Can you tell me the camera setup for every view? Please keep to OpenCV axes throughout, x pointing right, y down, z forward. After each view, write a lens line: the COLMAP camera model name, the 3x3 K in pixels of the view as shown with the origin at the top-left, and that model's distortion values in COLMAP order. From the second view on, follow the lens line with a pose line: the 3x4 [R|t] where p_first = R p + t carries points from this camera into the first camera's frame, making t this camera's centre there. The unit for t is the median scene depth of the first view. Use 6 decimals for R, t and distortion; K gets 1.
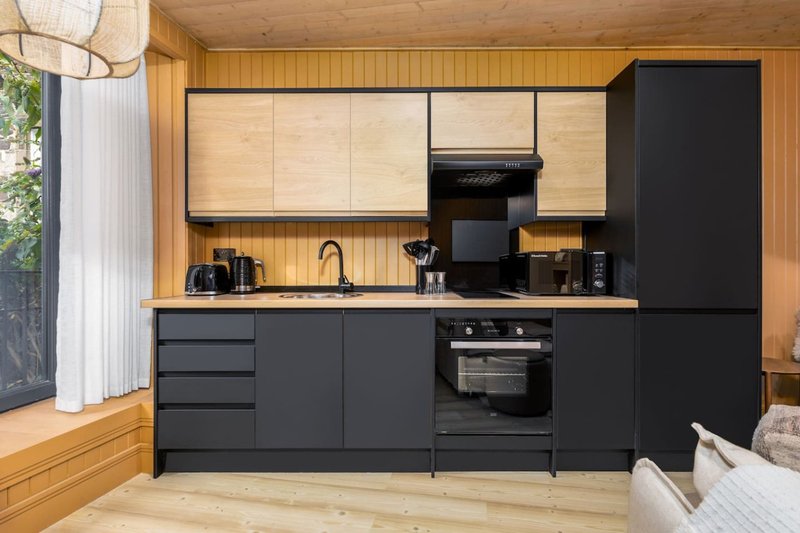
lens RADIAL K [[385.5, 0, 394.9], [0, 385.5, 270.4], [0, 0, 1]] dist [0.002466, -0.001594]
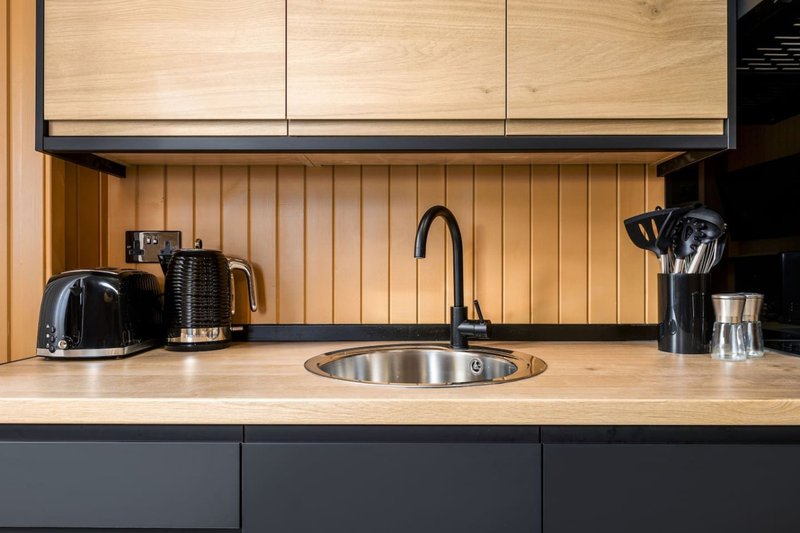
lens RADIAL K [[539.3, 0, 399.1], [0, 539.3, 273.0], [0, 0, 1]] dist [0.004334, -0.000640]
pose [[0.999891, 0.002453, -0.014590, -0.198733], [-0.002459, 0.999997, -0.000364, -0.014114], [0.014589, 0.000400, 0.999893, 0.494445]]
